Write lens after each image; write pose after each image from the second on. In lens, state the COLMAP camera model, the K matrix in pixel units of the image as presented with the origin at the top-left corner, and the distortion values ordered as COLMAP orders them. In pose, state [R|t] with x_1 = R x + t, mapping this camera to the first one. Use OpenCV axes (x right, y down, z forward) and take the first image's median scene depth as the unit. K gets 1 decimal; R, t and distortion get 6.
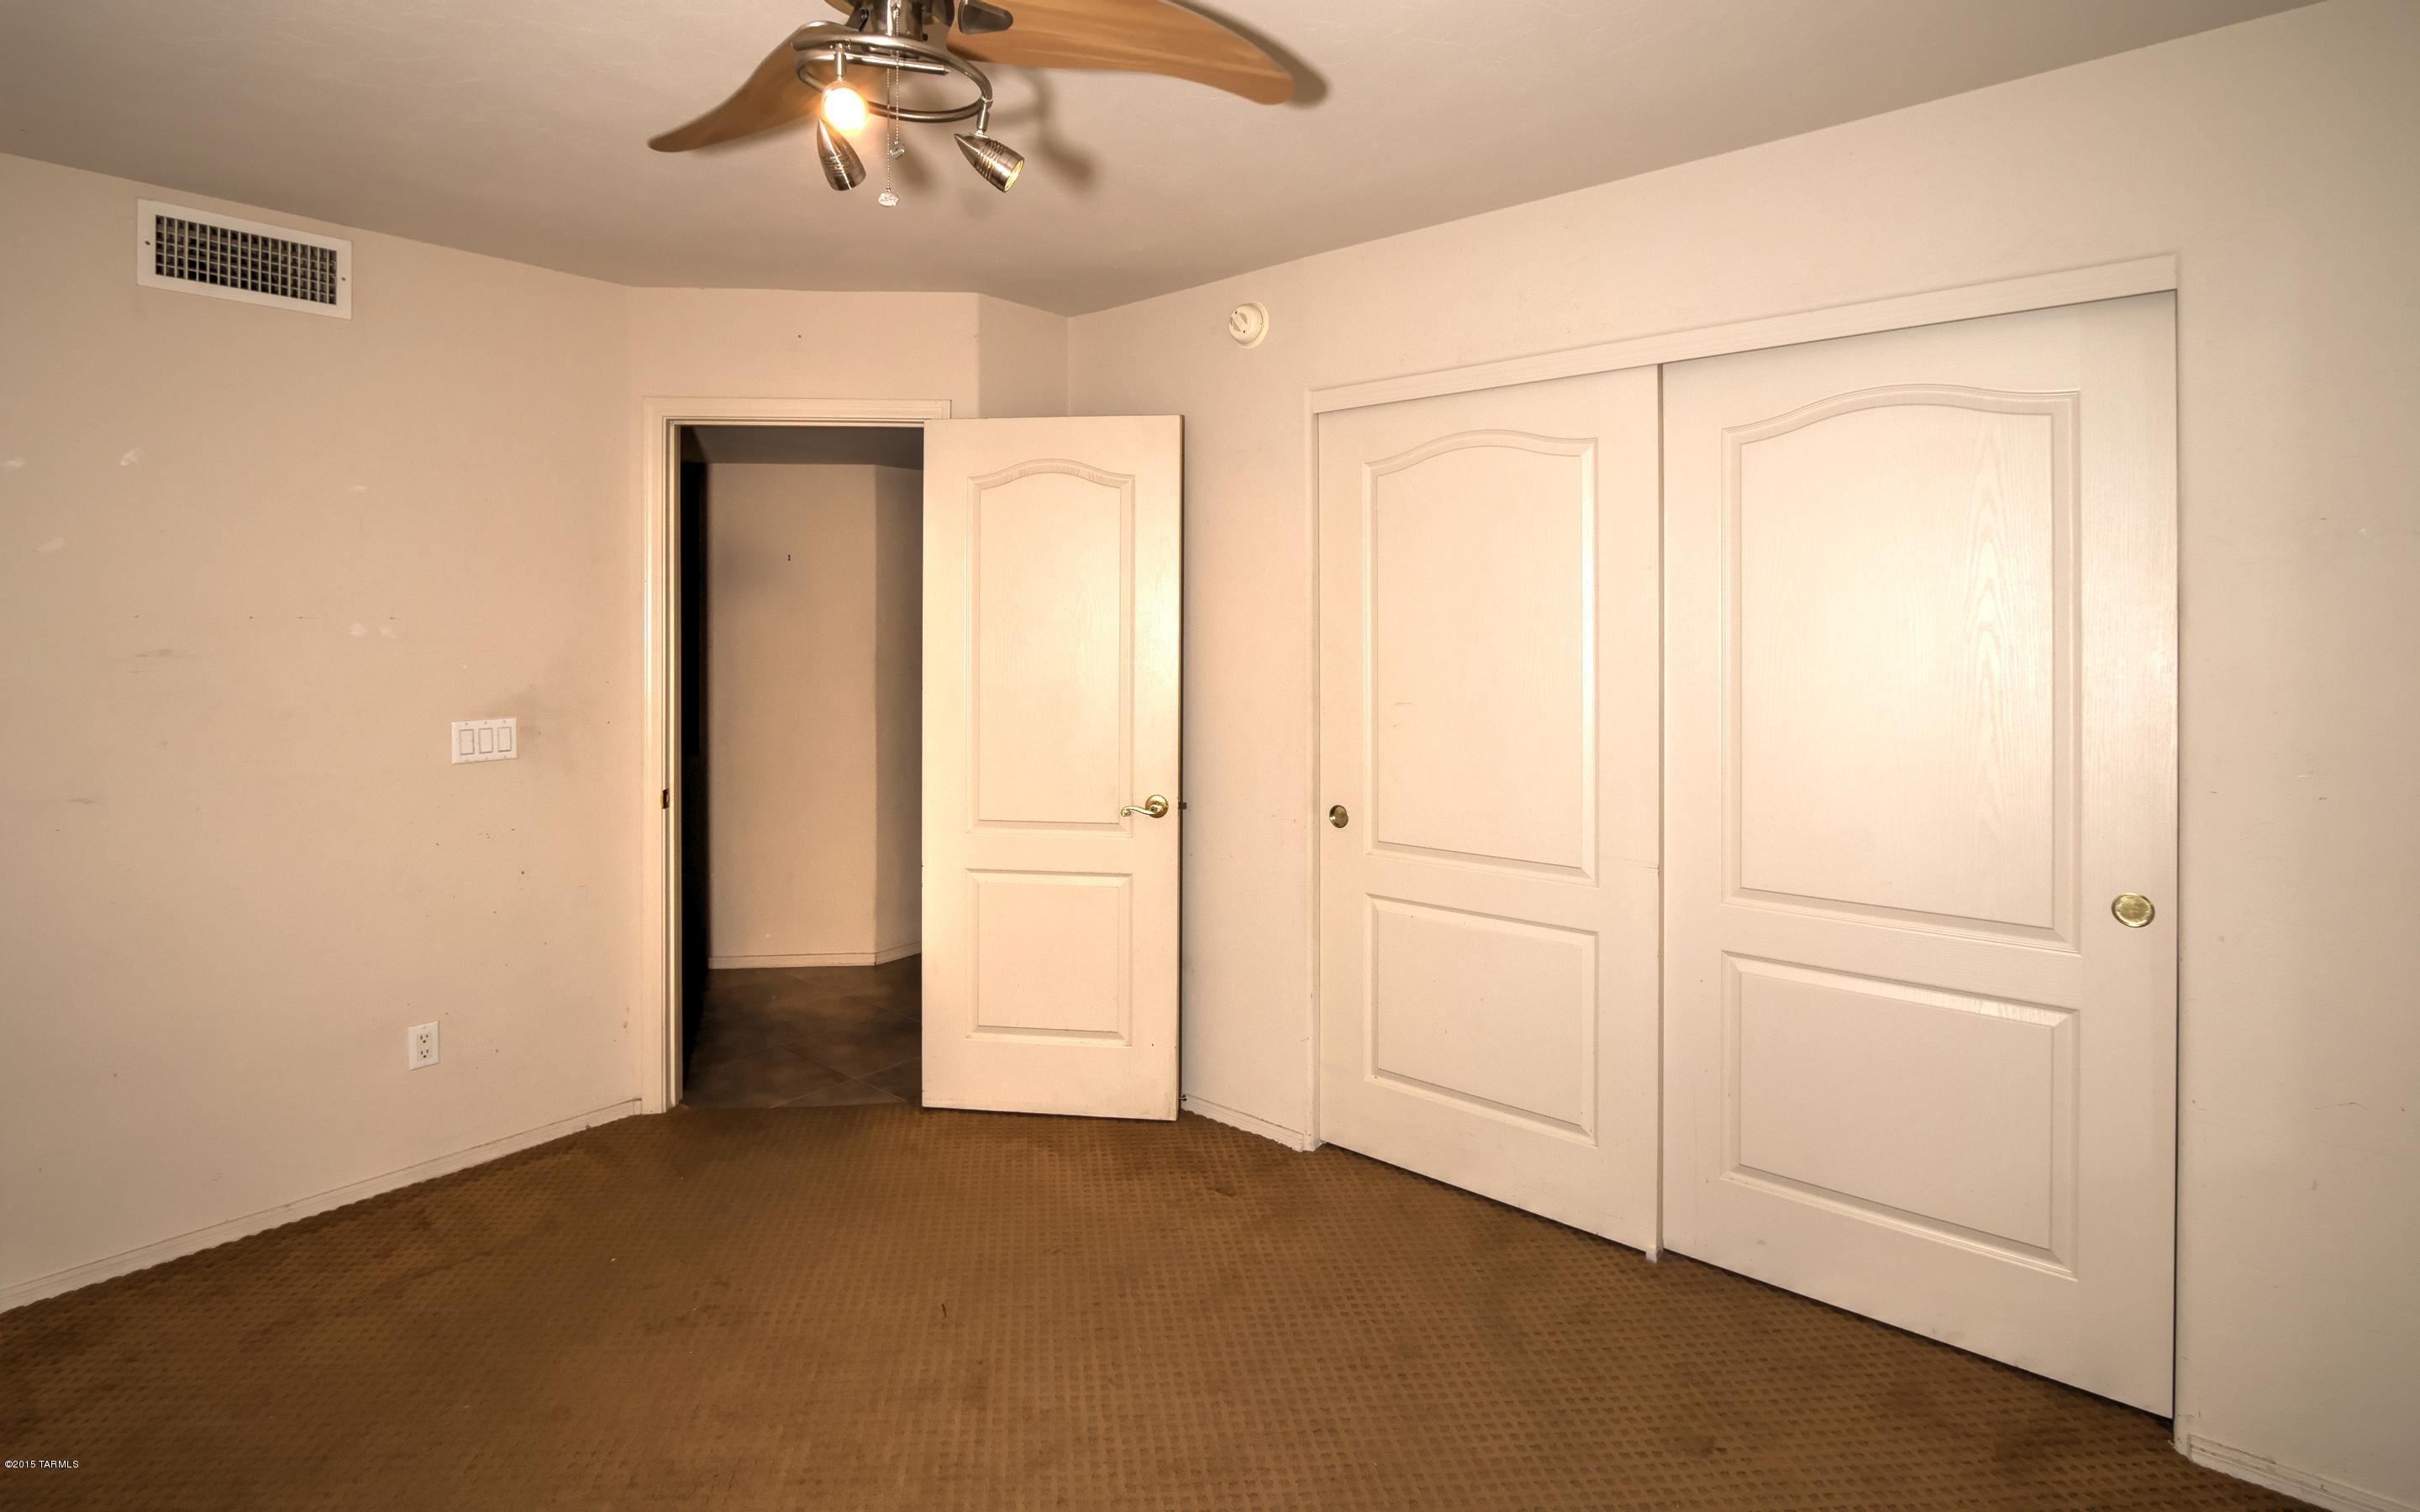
lens RADIAL K [[1139.9, 0, 1209.9], [0, 1139.9, 663.5], [0, 0, 1]] dist [0.012377, 0.000086]
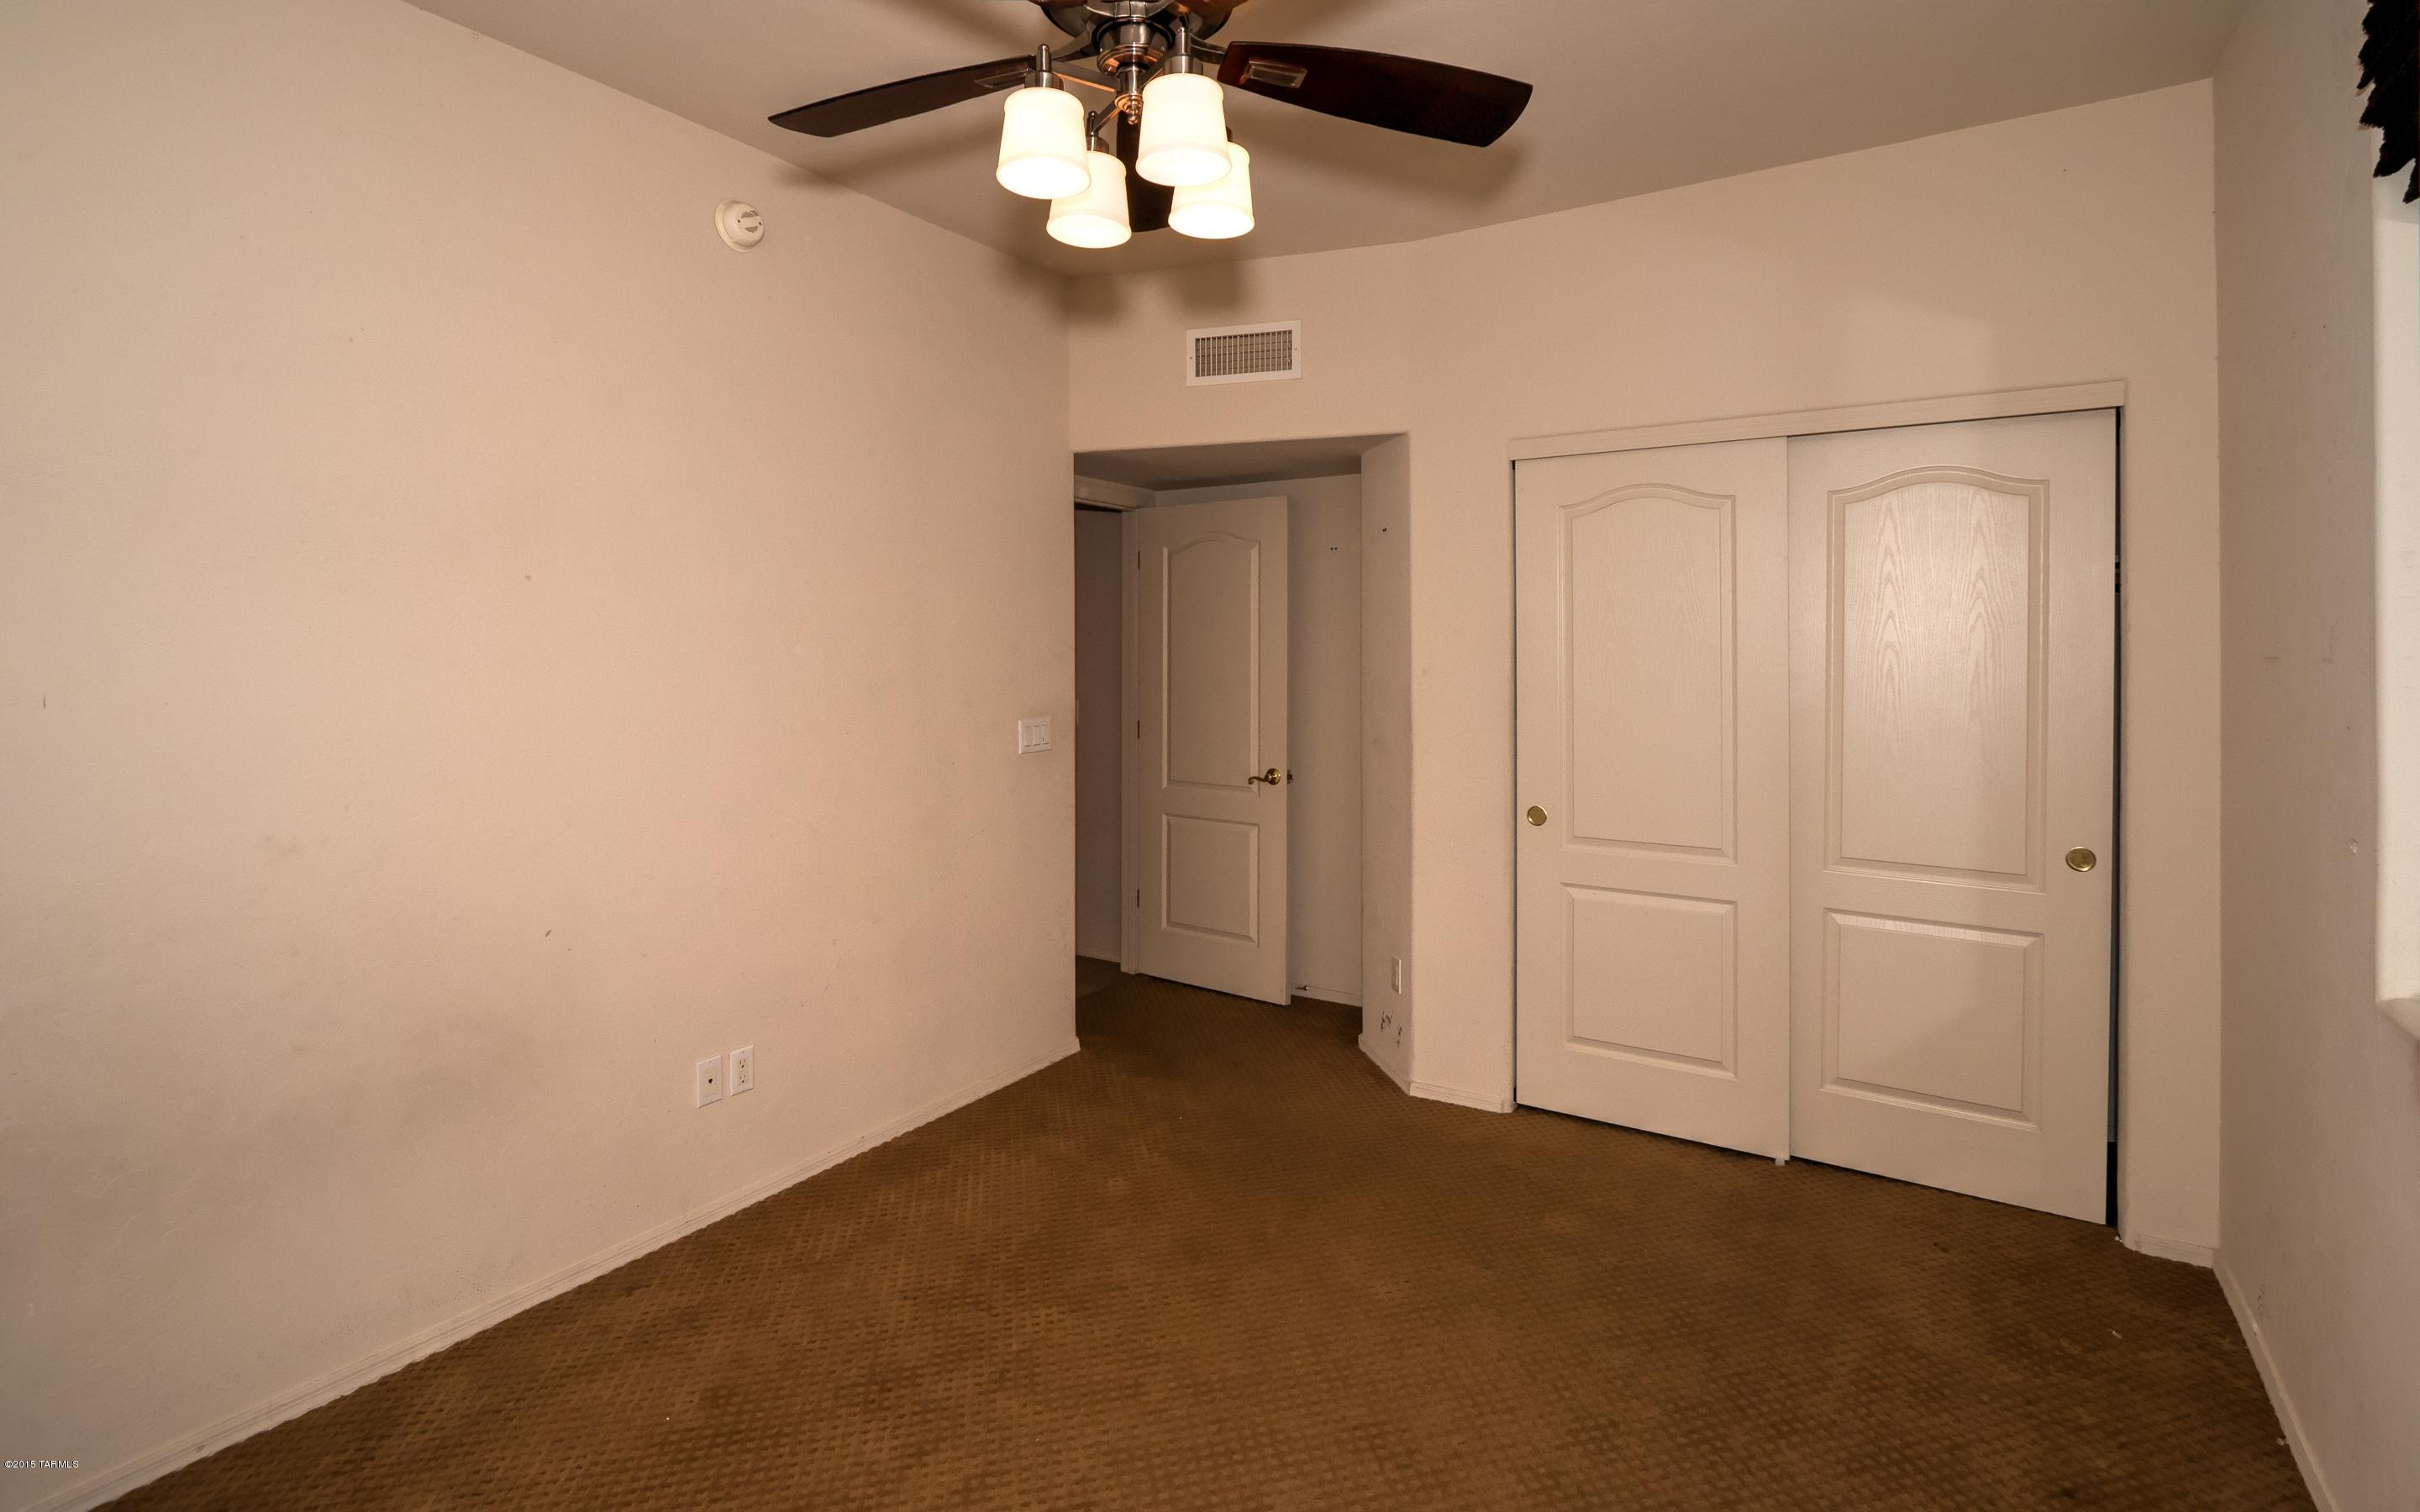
lens RADIAL K [[1153.4, 0, 1156.9], [0, 1153.4, 643.0], [0, 0, 1]] dist [-0.012187, 0.000294]
pose [[0.955738, 0.001124, 0.294216, -0.616987], [0.002628, 0.999920, -0.012356, -0.026611], [-0.294207, 0.012583, 0.955659, 0.011282]]
